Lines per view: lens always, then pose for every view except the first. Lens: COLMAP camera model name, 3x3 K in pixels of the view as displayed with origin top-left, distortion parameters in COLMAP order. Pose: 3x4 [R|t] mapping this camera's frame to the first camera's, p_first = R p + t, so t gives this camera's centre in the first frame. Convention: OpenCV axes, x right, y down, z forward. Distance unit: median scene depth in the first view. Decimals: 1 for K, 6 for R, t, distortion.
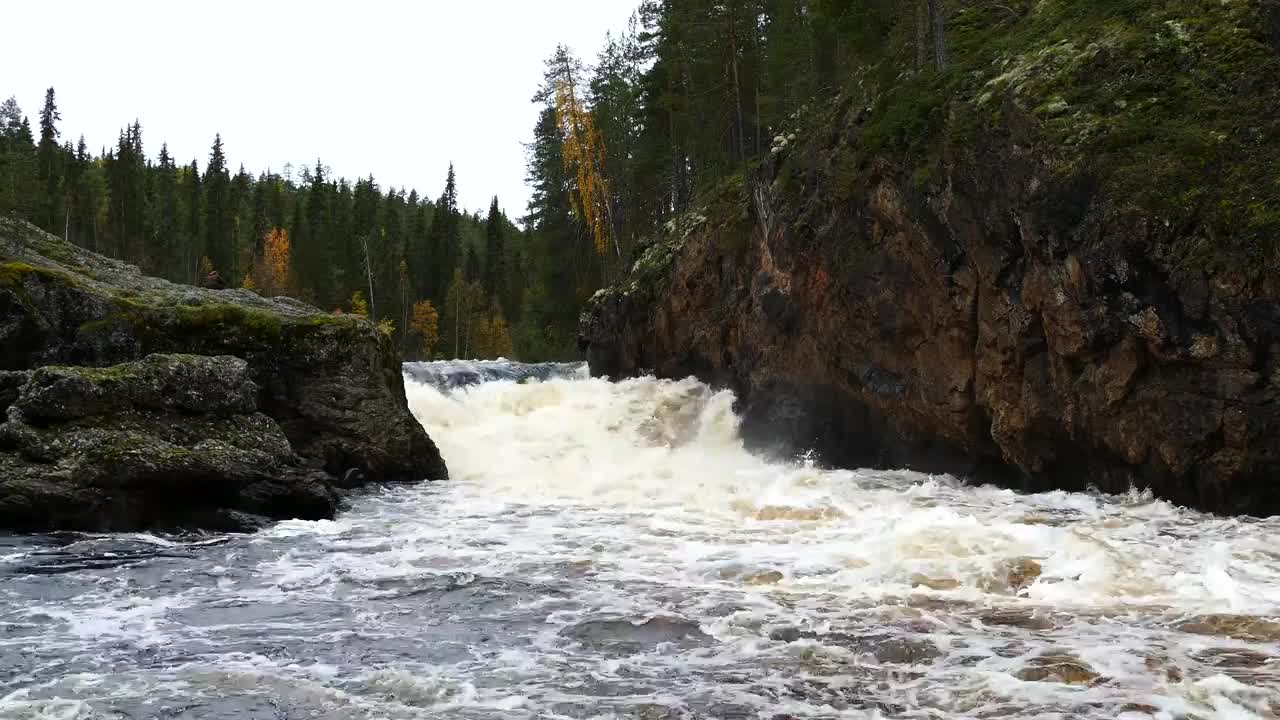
lens RADIAL K [[1322.3, 0, 681.2], [0, 1322.3, 360.0], [0, 0, 1]] dist [-0.011131, -0.010612]
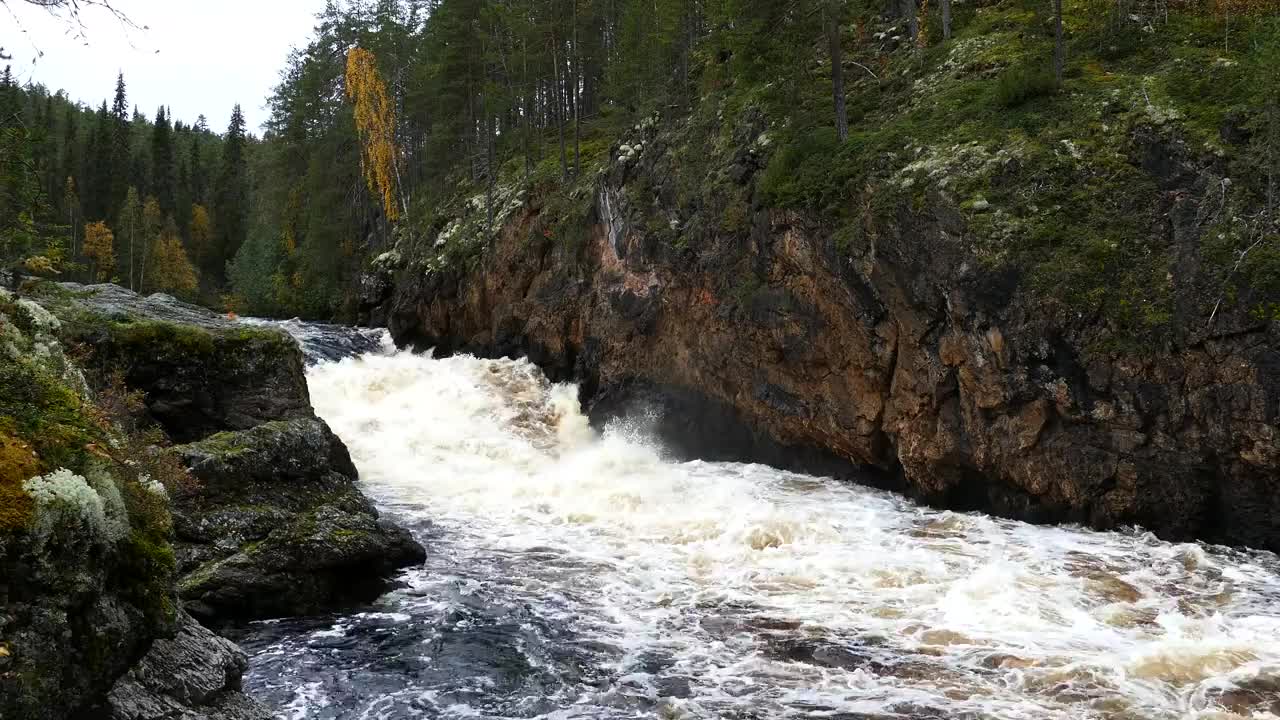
lens RADIAL K [[1322.3, 0, 681.2], [0, 1322.3, 360.0], [0, 0, 1]] dist [-0.011131, -0.010612]
pose [[0.954078, 0.001950, 0.299552, -0.342974], [-0.026483, 0.996612, 0.077863, -0.131344], [-0.298385, -0.082220, 0.950898, -0.102546]]
